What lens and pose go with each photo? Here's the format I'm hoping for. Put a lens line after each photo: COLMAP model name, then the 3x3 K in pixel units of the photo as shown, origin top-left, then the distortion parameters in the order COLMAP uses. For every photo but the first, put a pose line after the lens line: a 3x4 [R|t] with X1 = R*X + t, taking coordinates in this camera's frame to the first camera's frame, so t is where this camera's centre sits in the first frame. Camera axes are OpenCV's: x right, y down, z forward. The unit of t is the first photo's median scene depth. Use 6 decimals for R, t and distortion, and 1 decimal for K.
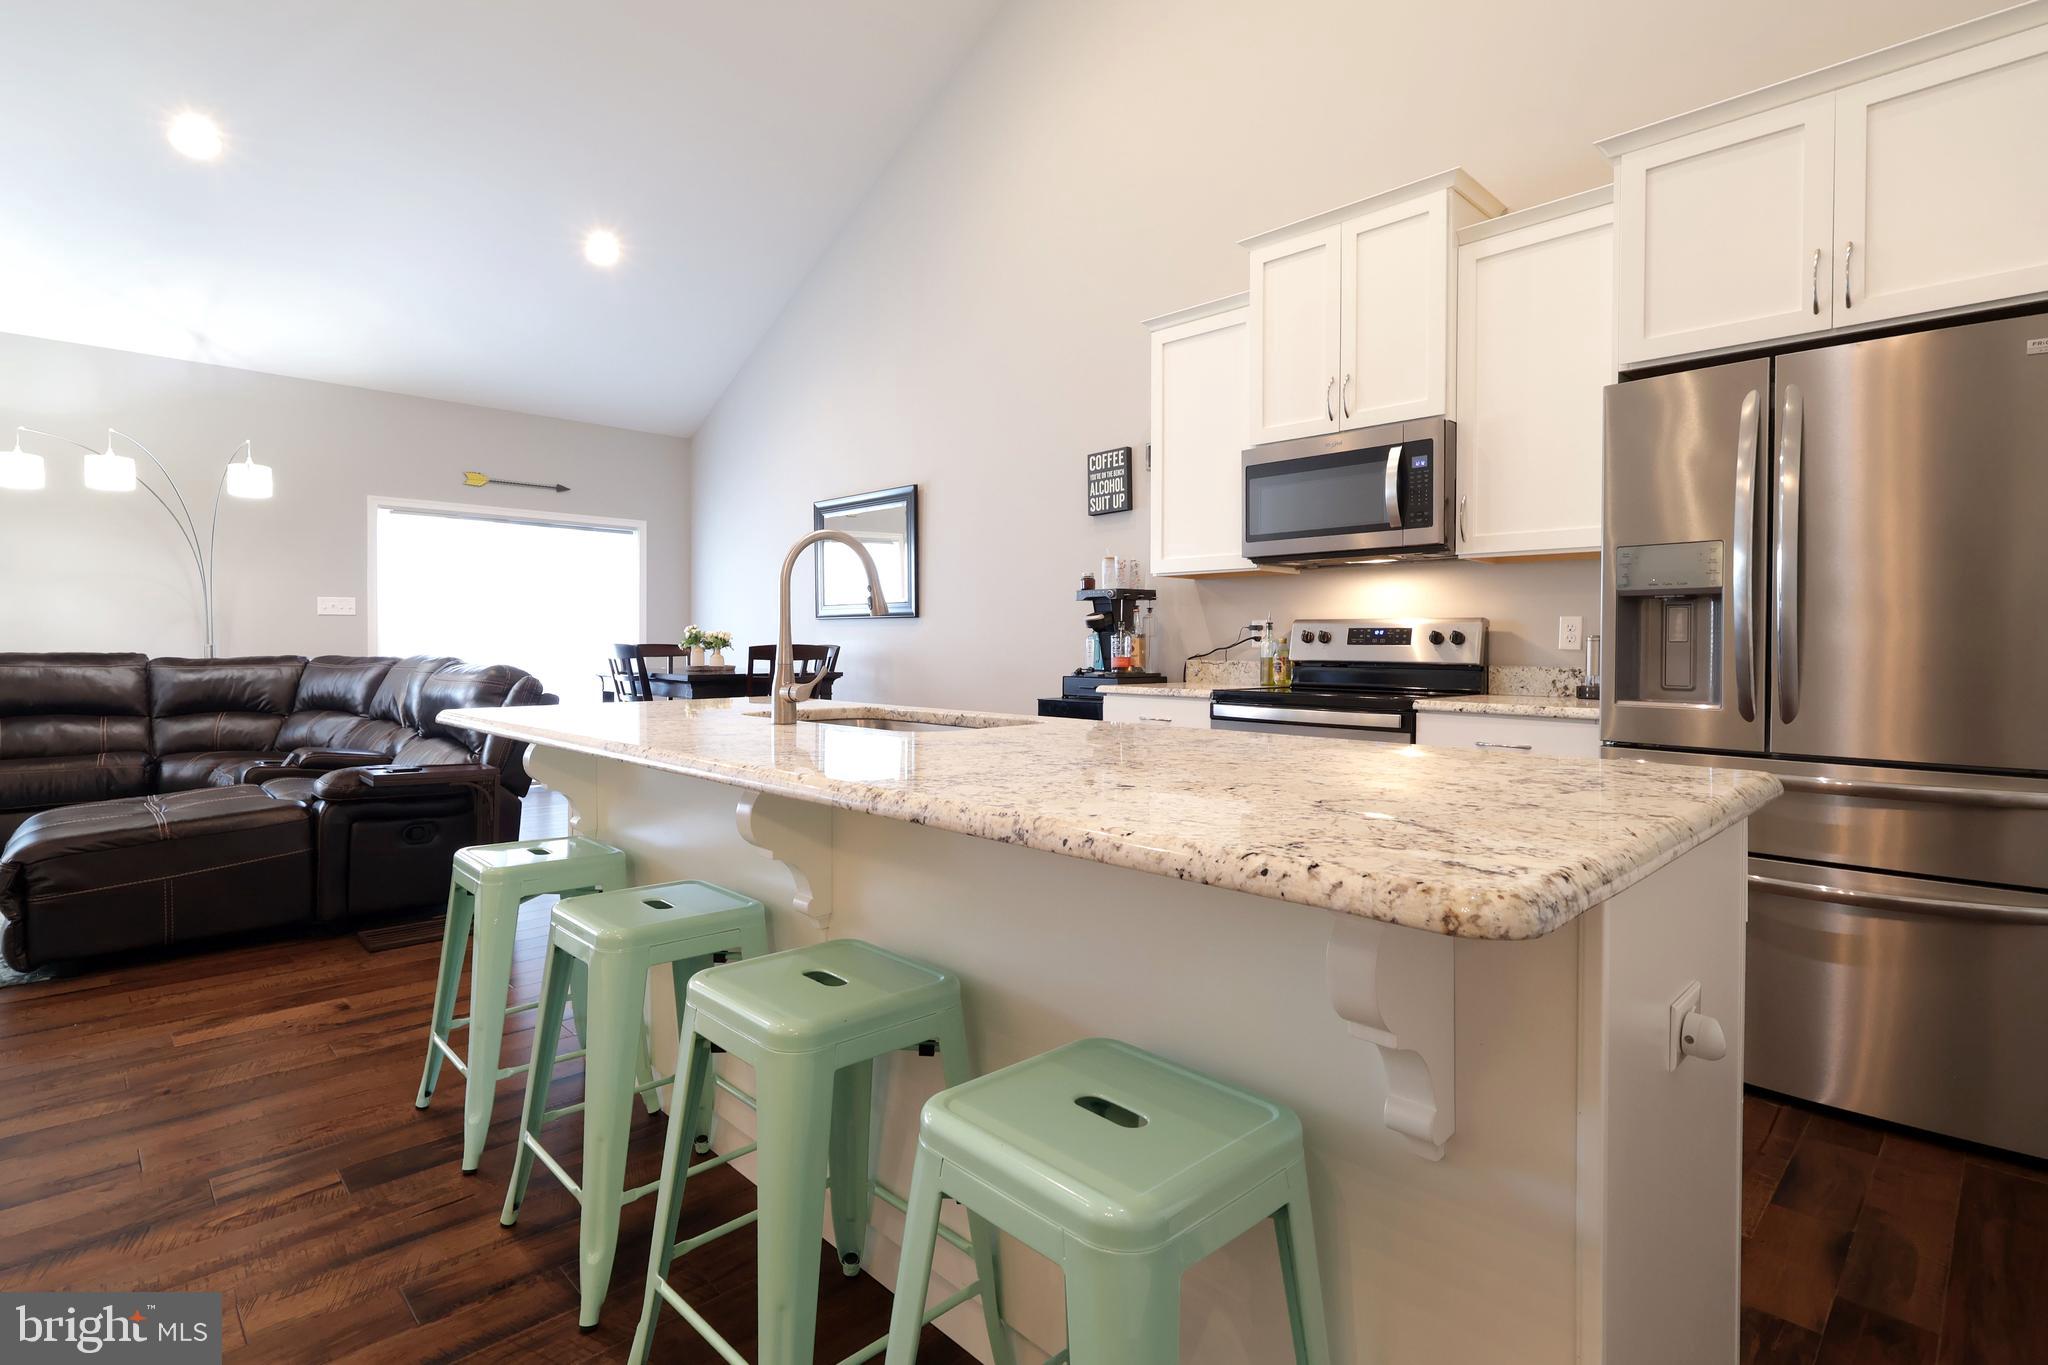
lens RADIAL K [[967.1, 0, 1018.6], [0, 967.1, 669.5], [0, 0, 1]] dist [0.000534, 0.000380]
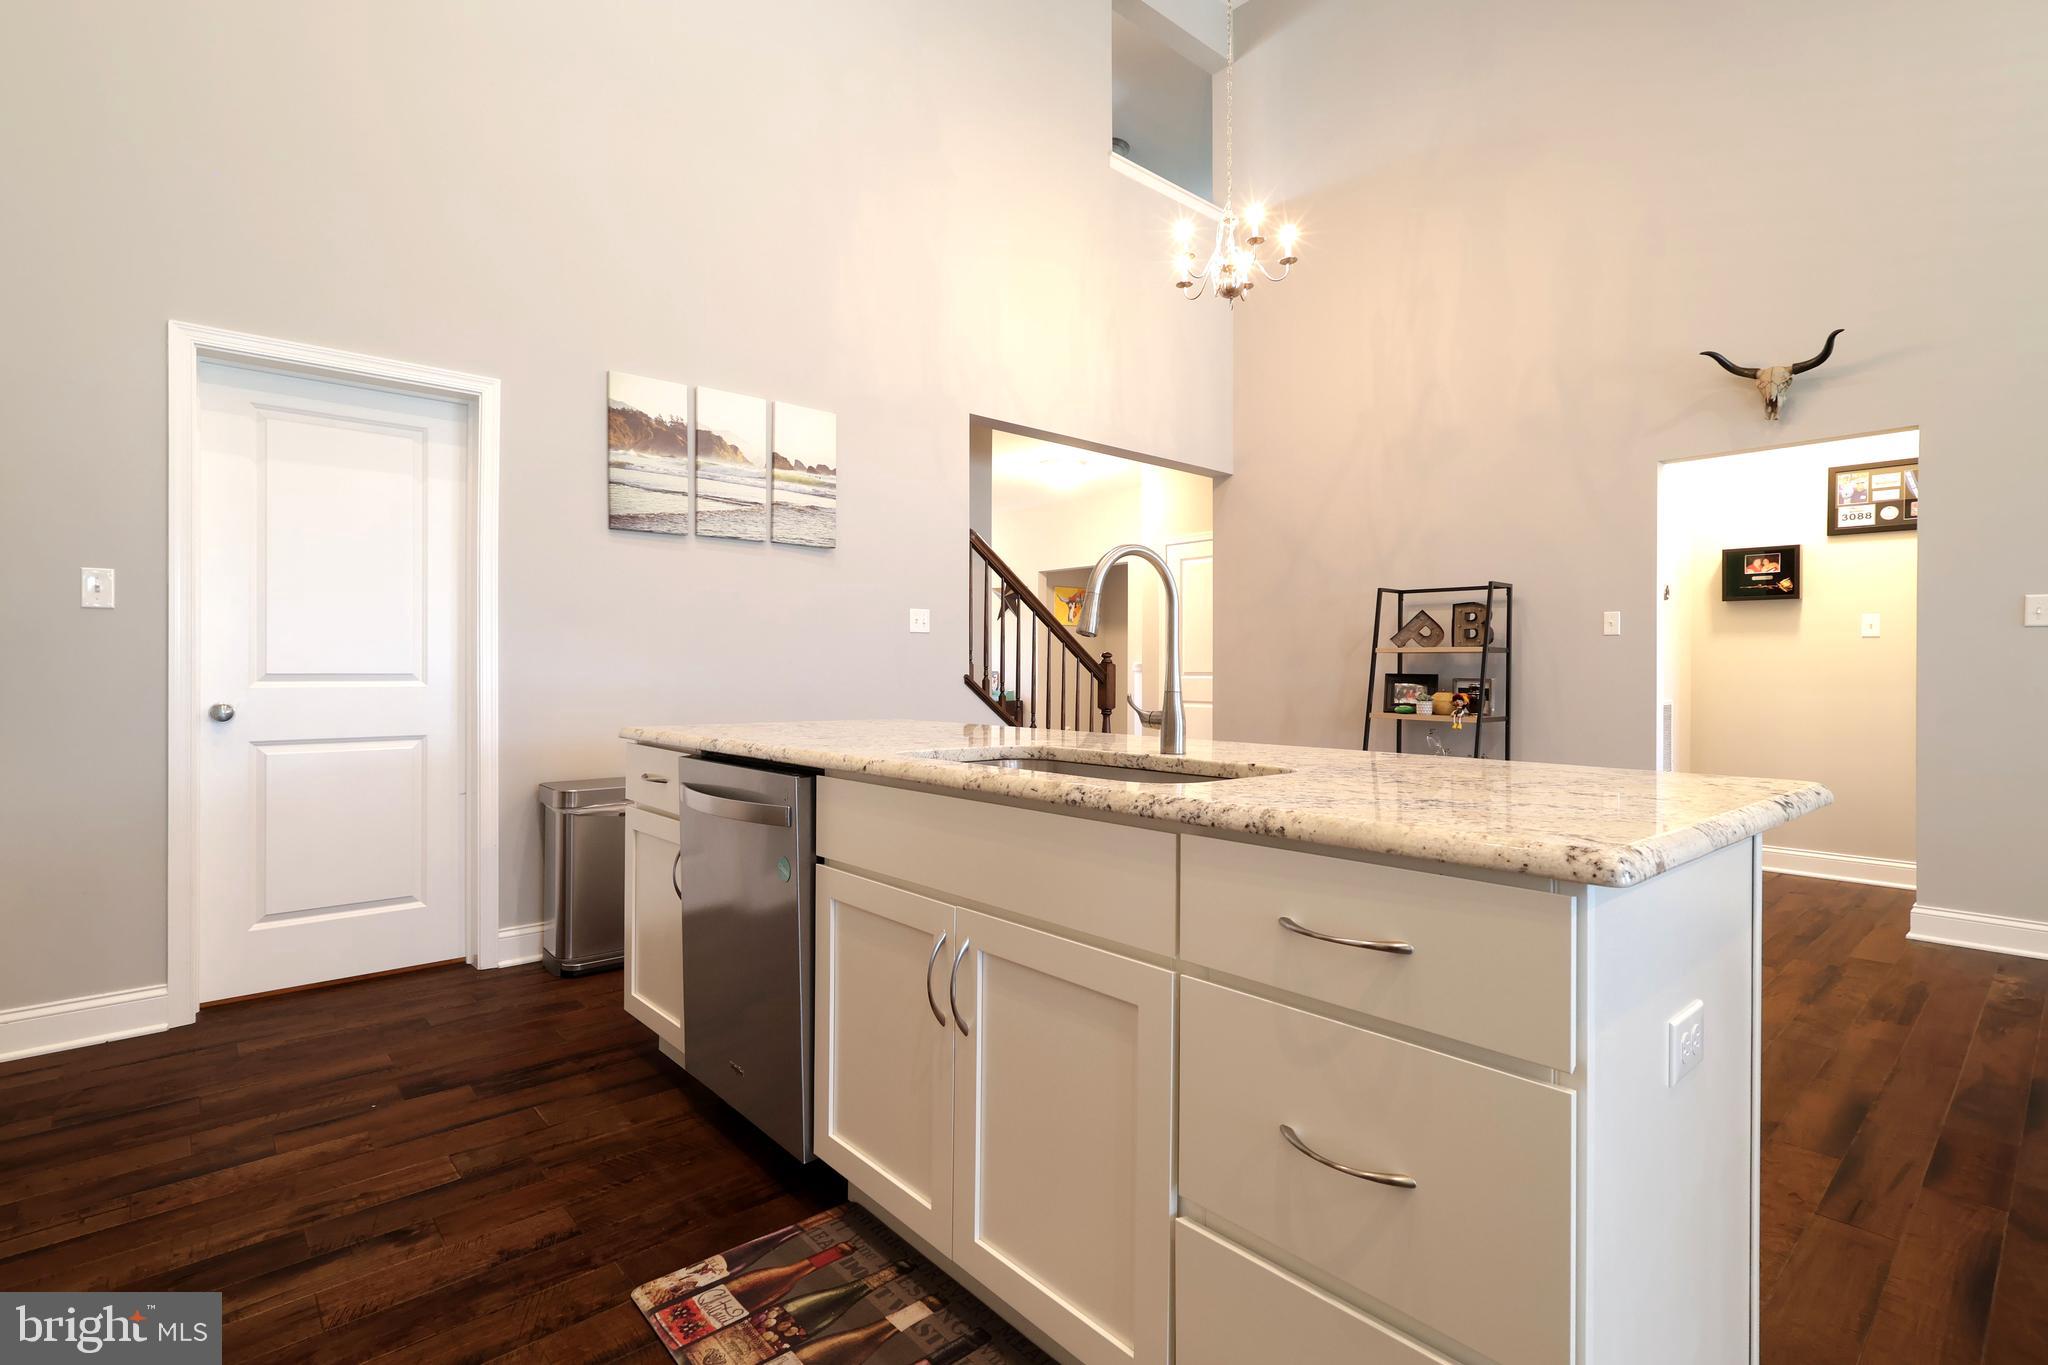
lens RADIAL K [[967.1, 0, 1026.4], [0, 967.1, 668.0], [0, 0, 1]] dist [0.000534, 0.000380]
pose [[-0.998559, -0.007811, 0.053087, -0.061057], [-0.006292, 0.999567, 0.028730, -0.021819], [-0.053289, 0.028355, -0.998177, 0.811187]]
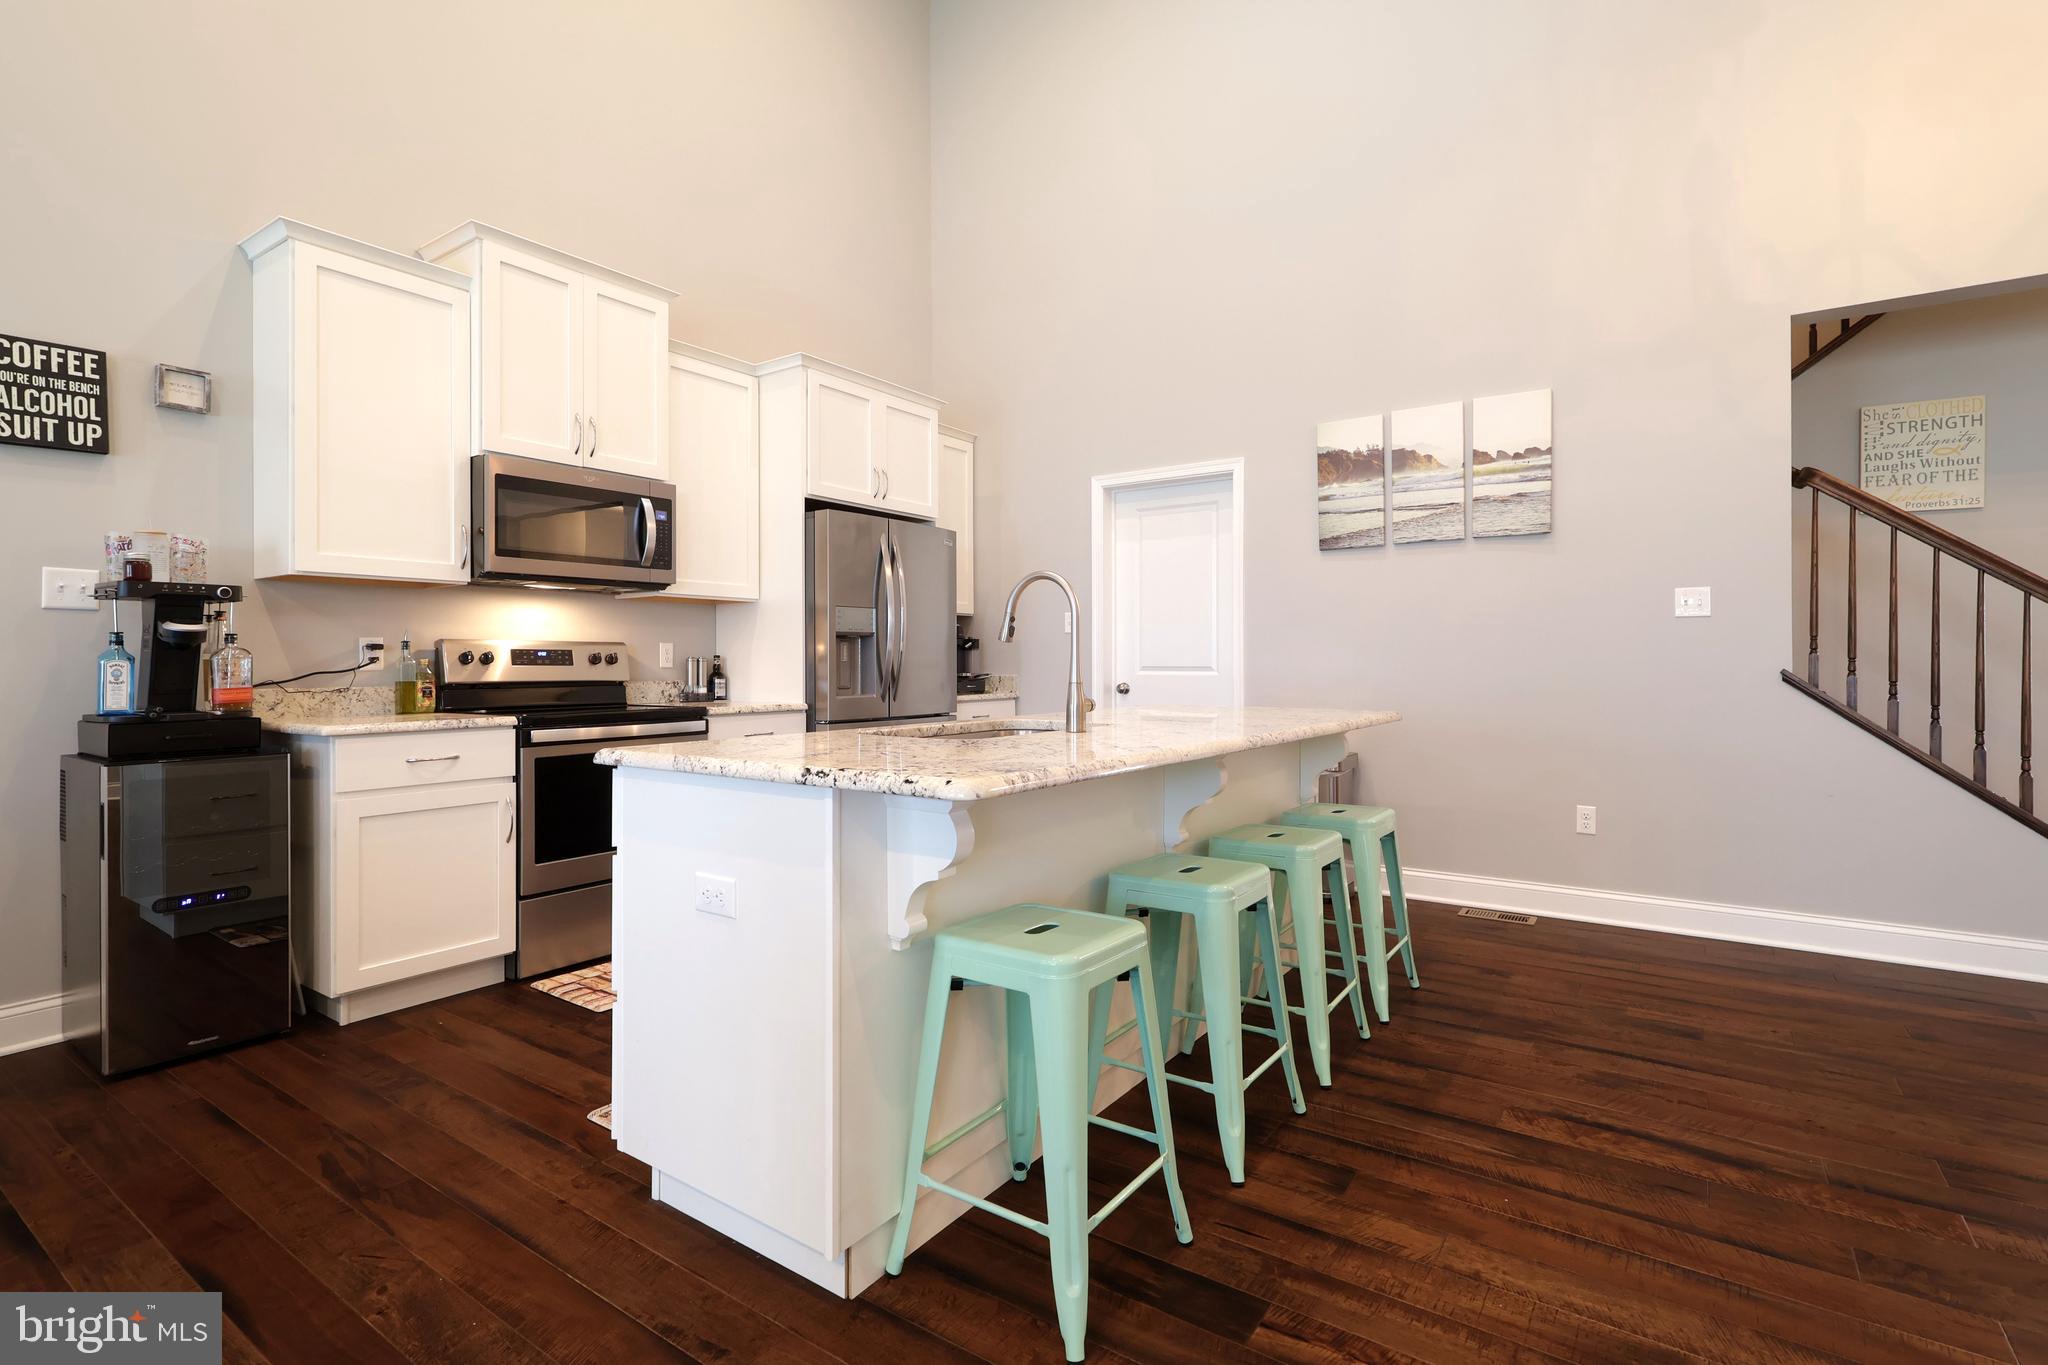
lens RADIAL K [[967.1, 0, 1012.1], [0, 967.1, 653.7], [0, 0, 1]] dist [0.000534, 0.000380]
pose [[-0.175330, 0.005740, 0.984493, -0.582064], [0.033230, 0.999448, 0.000091, -0.016633], [-0.983949, 0.032731, -0.175424, 0.527531]]
